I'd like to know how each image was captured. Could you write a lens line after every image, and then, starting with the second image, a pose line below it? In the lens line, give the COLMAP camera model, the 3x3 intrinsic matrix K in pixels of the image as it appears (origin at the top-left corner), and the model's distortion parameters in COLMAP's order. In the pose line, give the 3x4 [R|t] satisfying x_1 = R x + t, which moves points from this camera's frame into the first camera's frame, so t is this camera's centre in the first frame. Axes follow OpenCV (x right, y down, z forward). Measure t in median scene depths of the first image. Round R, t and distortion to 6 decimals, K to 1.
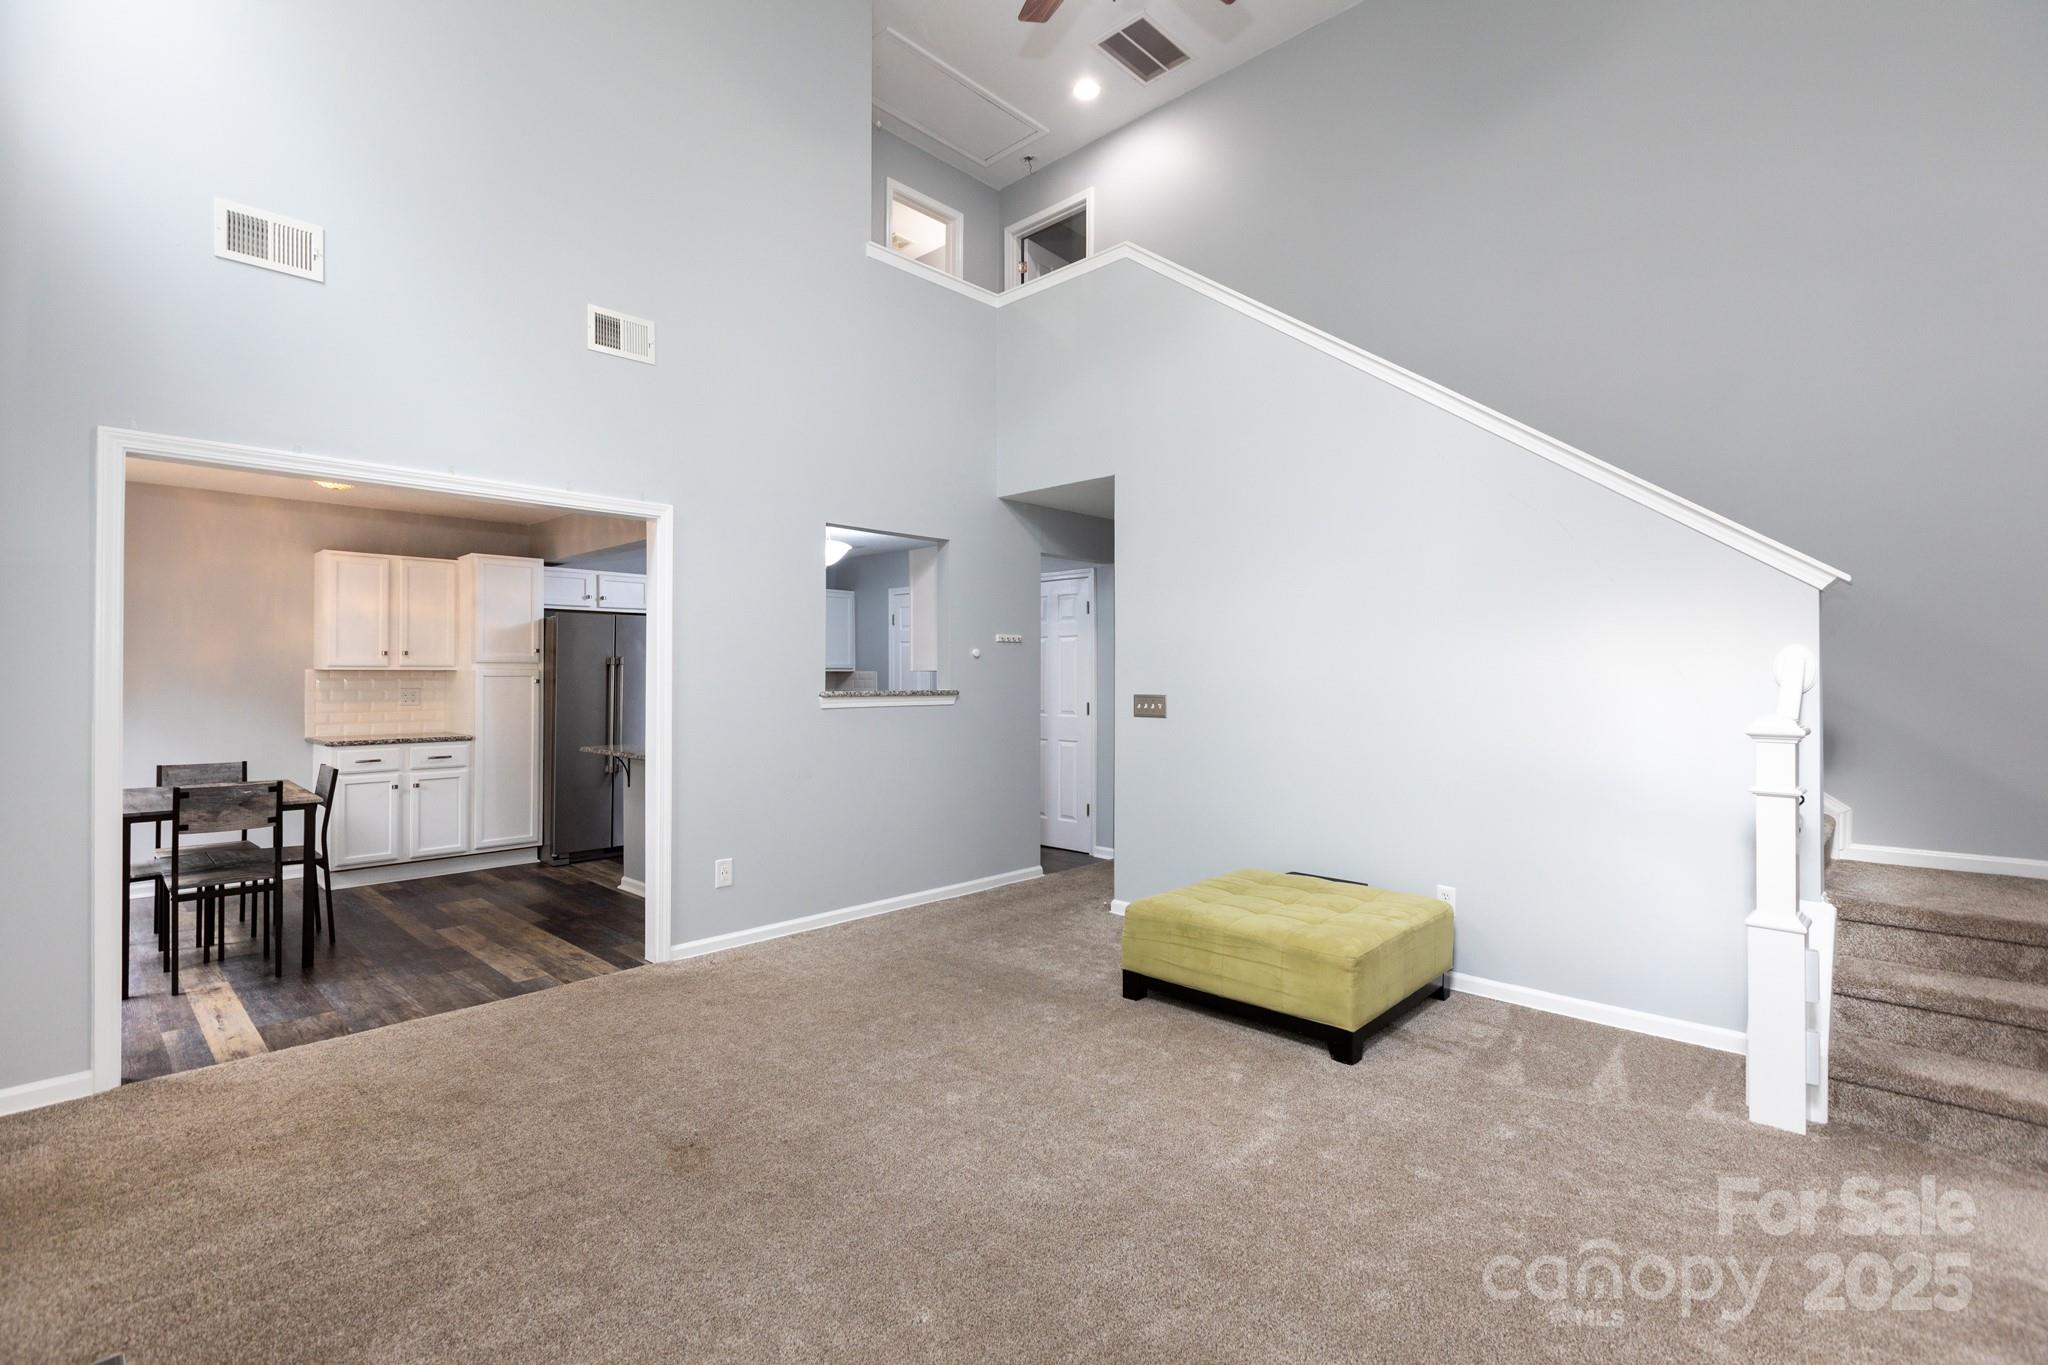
lens RADIAL K [[918.9, 0, 1009.2], [0, 918.9, 672.6], [0, 0, 1]] dist [-0.000931, 0.000691]
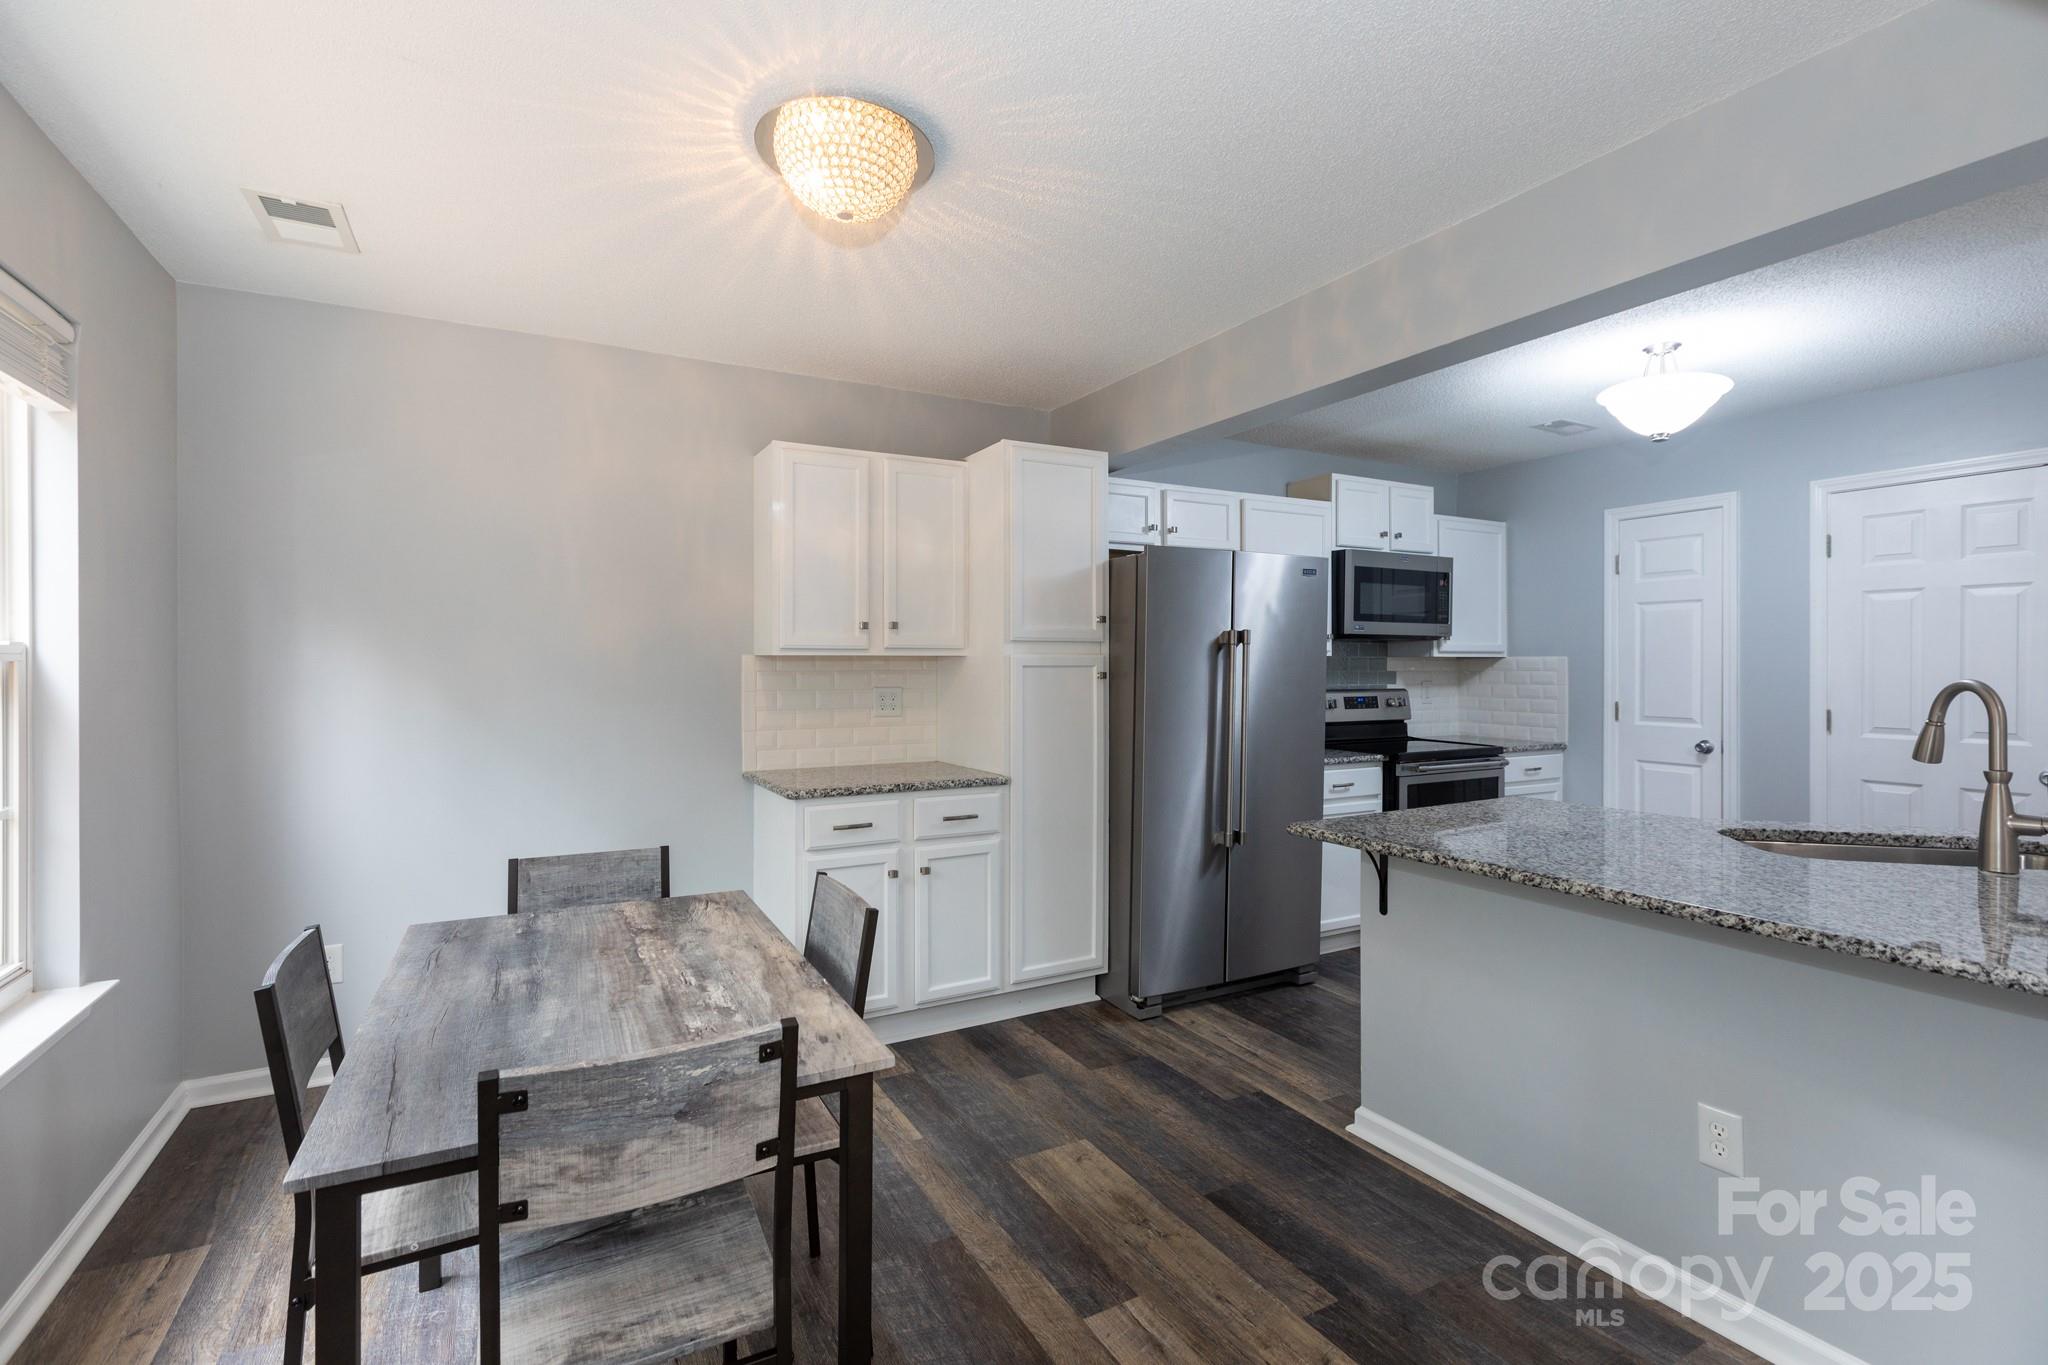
lens RADIAL K [[918.9, 0, 1022.2], [0, 918.9, 671.0], [0, 0, 1]] dist [-0.000931, 0.000691]
pose [[0.955707, -0.000092, -0.294321, -0.454224], [0.002515, 0.999966, 0.007853, 0.002625], [0.294310, -0.008246, 0.955674, 0.529657]]
